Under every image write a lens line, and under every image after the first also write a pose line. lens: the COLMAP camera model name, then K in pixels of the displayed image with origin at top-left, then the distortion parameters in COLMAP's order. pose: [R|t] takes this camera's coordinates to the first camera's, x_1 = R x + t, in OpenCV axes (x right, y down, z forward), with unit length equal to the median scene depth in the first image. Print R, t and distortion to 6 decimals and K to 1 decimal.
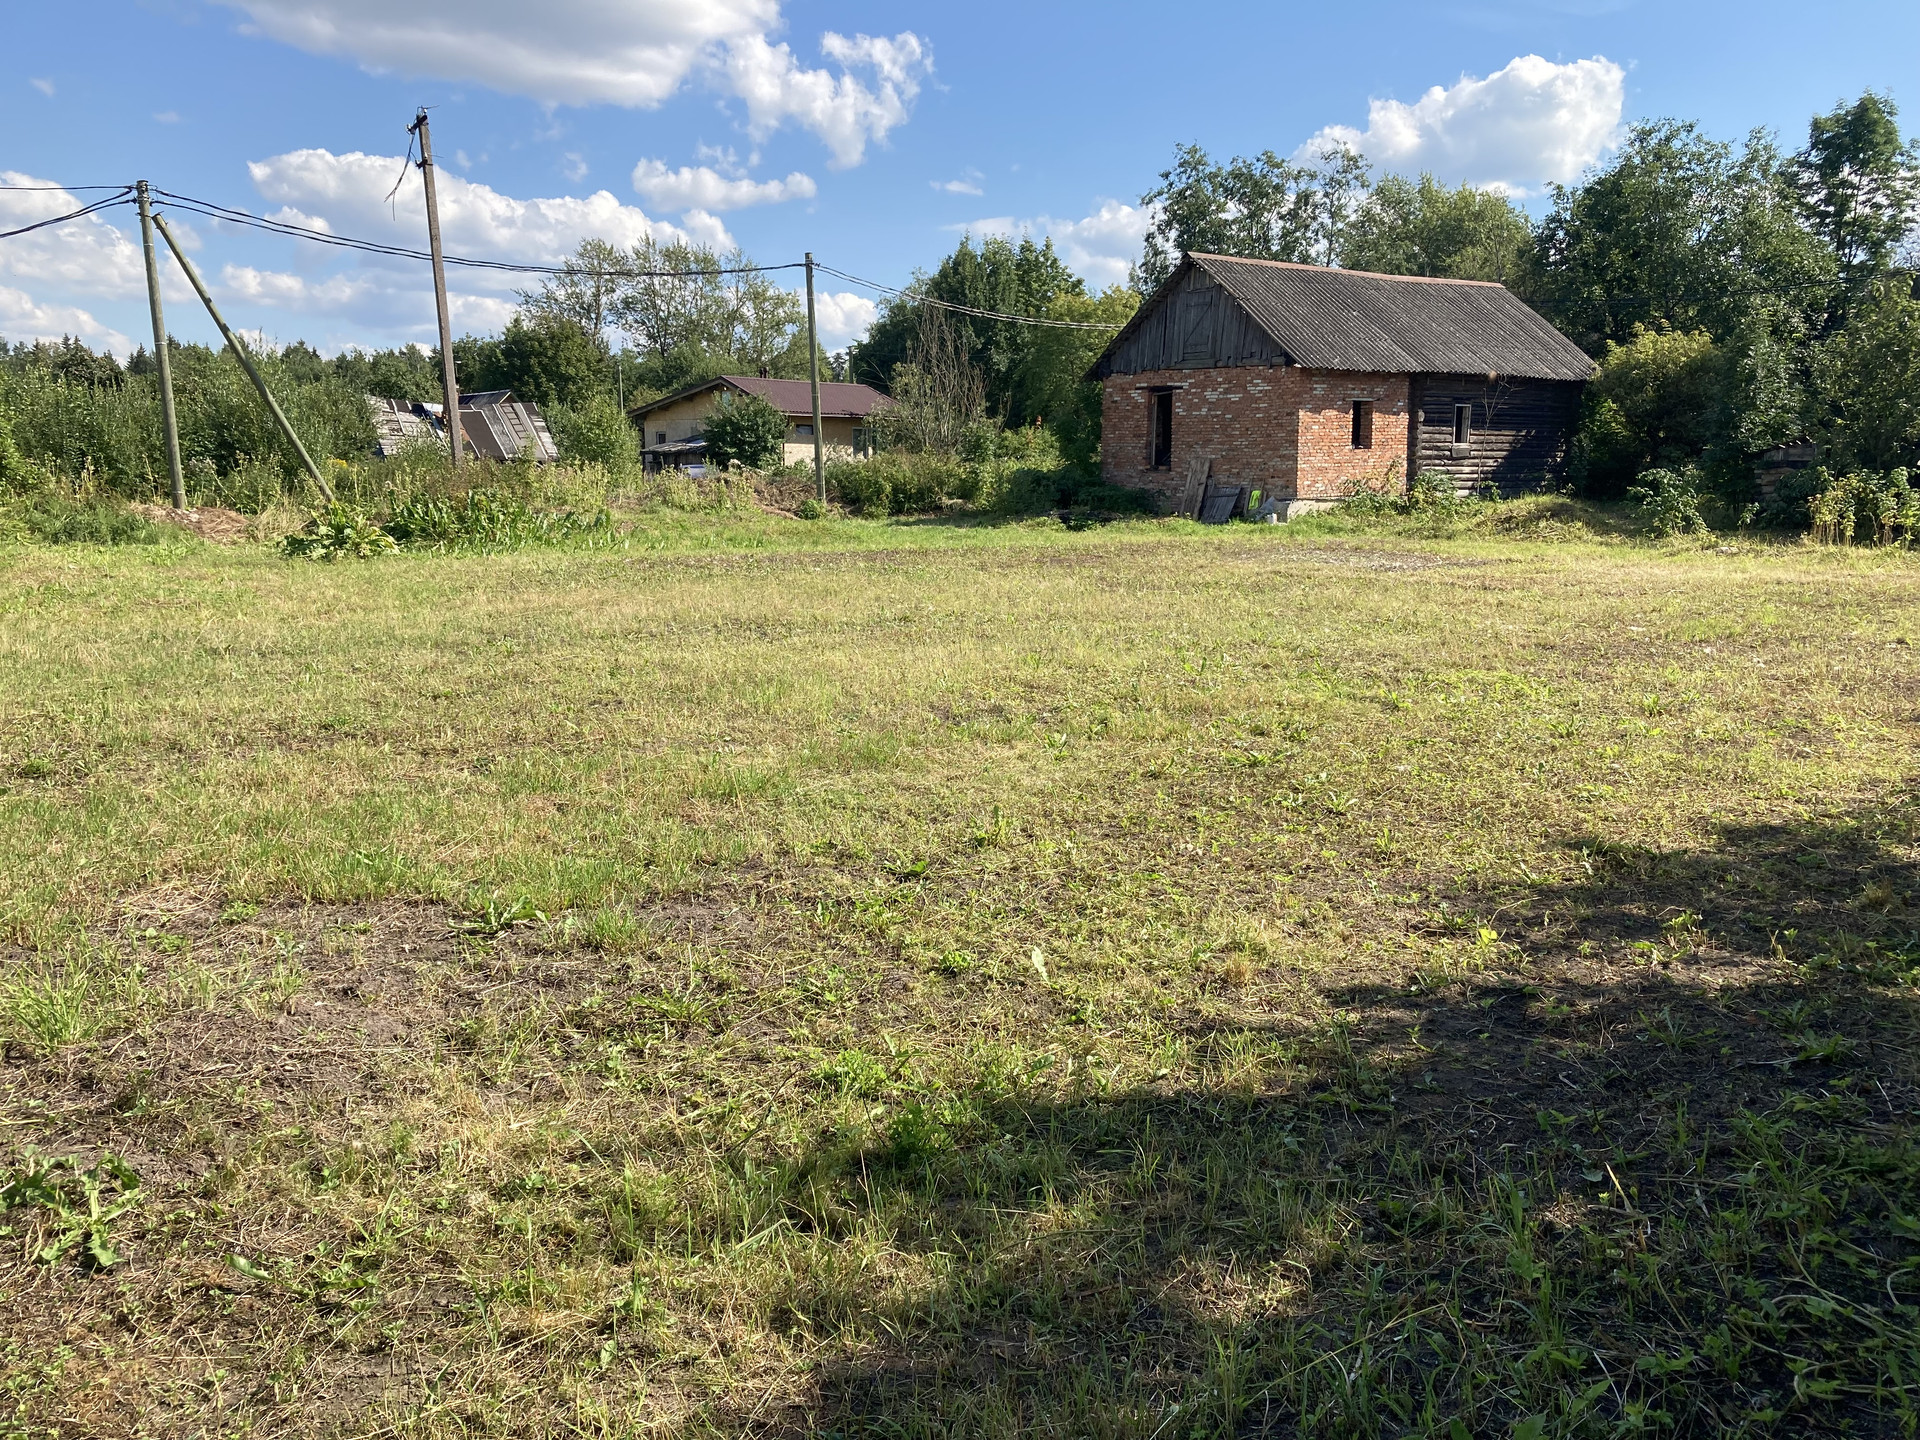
lens RADIAL K [[1549.8, 0, 948.5], [0, 1549.8, 729.6], [0, 0, 1]] dist [0.042052, -0.052624]
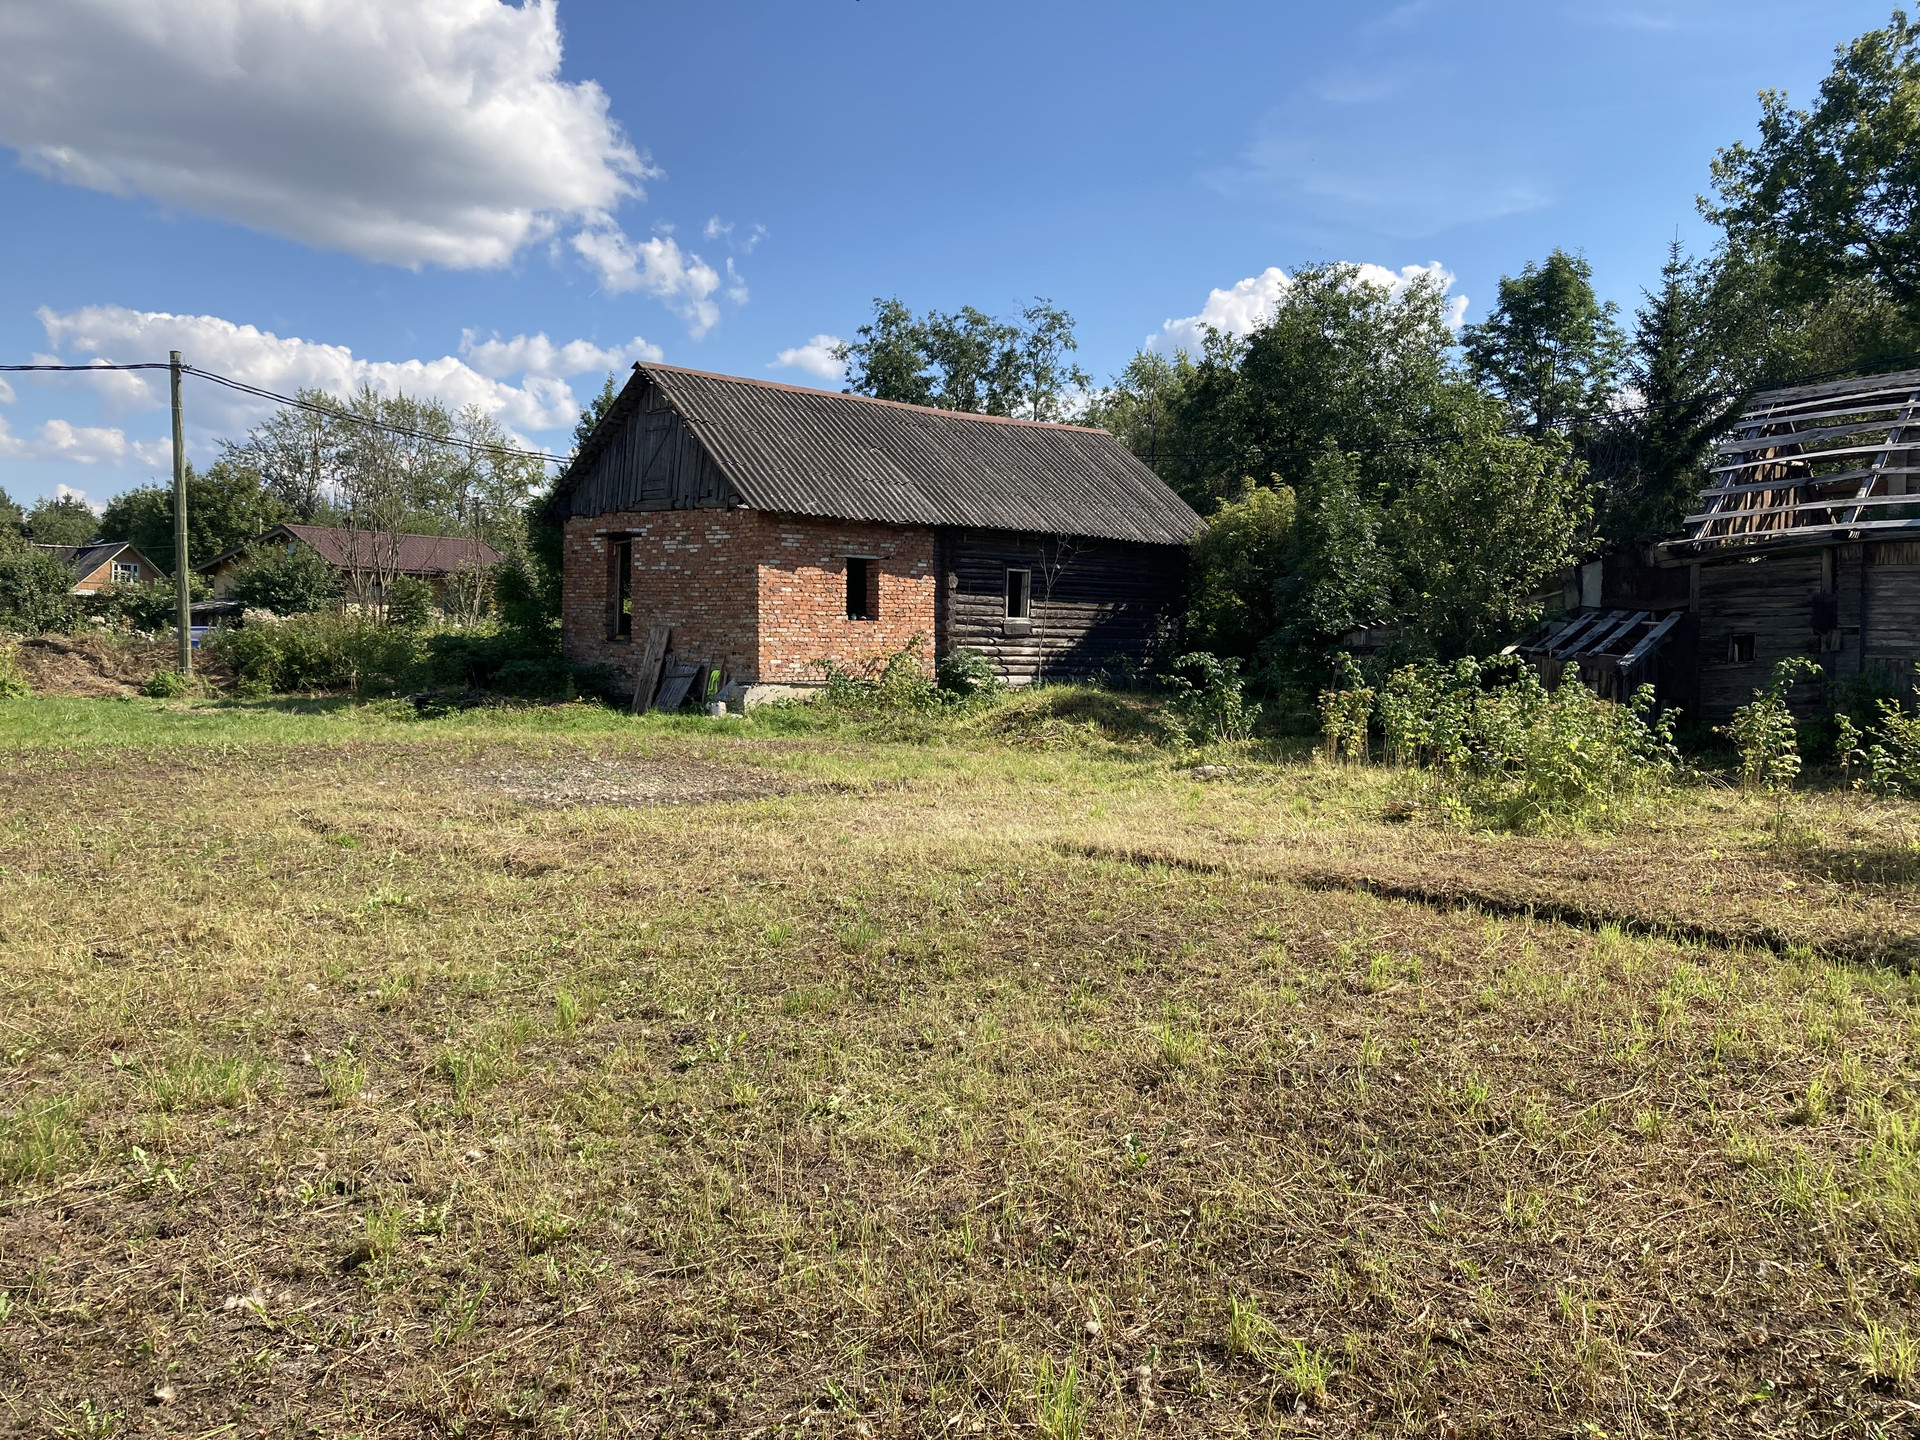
lens RADIAL K [[1549.8, 0, 966.4], [0, 1549.8, 711.1], [0, 0, 1]] dist [0.042052, -0.052624]
pose [[0.995659, 0.016542, 0.091595, 0.237014], [-0.005005, 0.992171, -0.124784, -0.039756], [-0.092942, 0.123784, 0.987947, 0.239912]]
